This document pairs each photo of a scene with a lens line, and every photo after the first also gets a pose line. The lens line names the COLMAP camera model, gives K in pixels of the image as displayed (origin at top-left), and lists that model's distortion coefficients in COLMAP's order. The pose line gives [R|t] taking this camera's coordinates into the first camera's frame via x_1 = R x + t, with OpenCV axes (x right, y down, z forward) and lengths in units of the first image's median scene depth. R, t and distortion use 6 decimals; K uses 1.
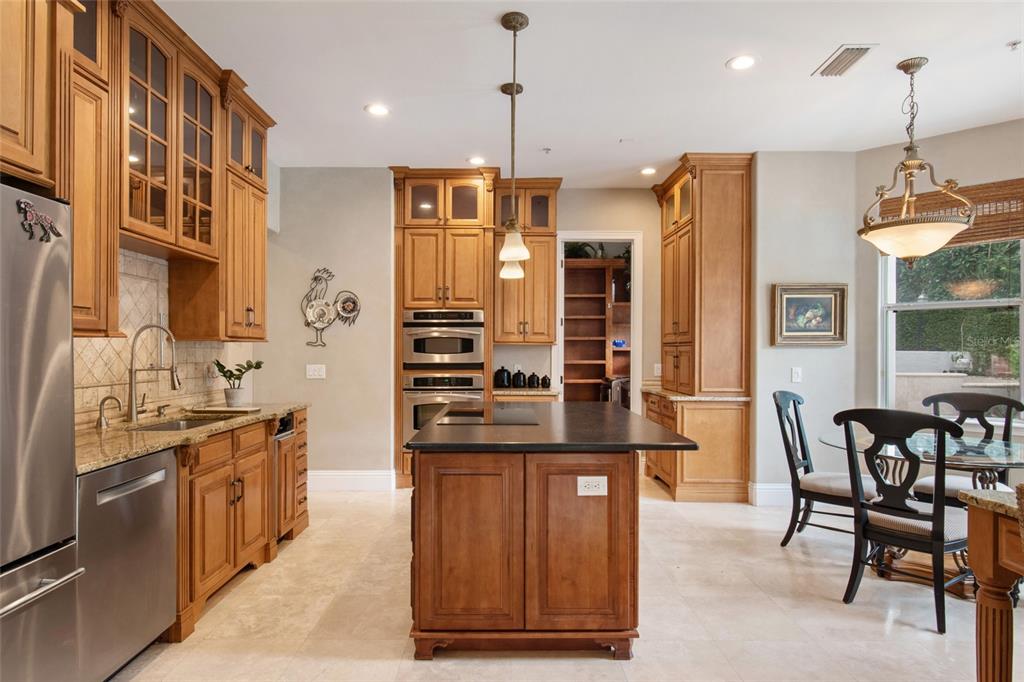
lens RADIAL K [[569.9, 0, 511.7], [0, 569.9, 351.5], [0, 0, 1]] dist [-0.002012, 0.000629]
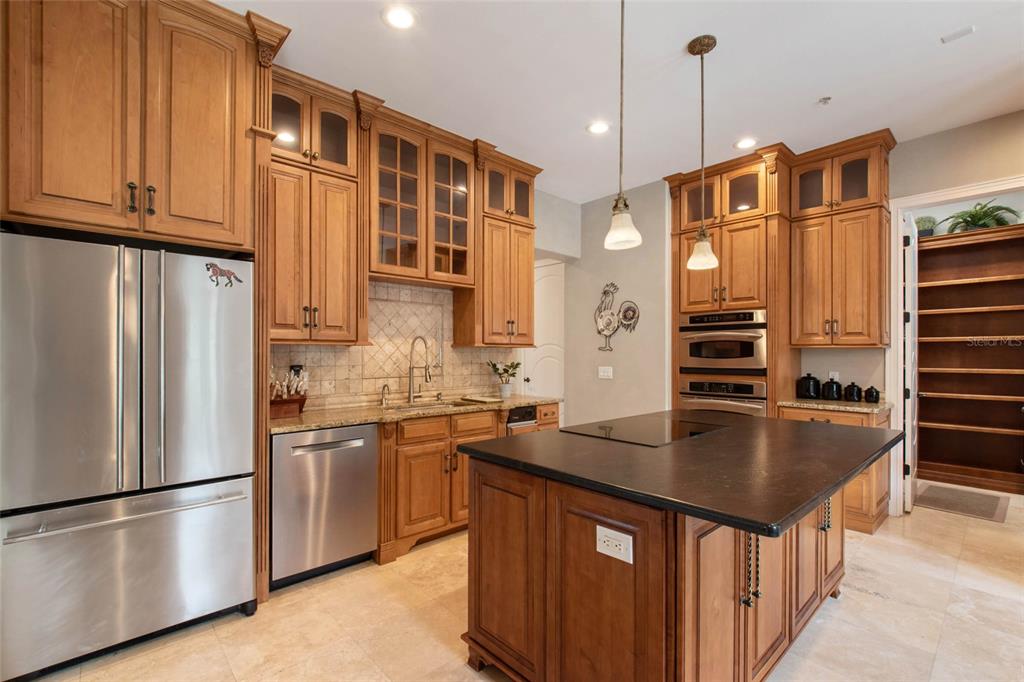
lens RADIAL K [[456.8, 0, 508.0], [0, 456.8, 352.0], [0, 0, 1]] dist [-0.000513, -0.000431]
pose [[0.666876, -0.003430, -0.745161, 0.216595], [-0.002617, 0.999972, -0.006945, -0.000109], [0.745164, 0.006581, 0.666849, 0.233935]]
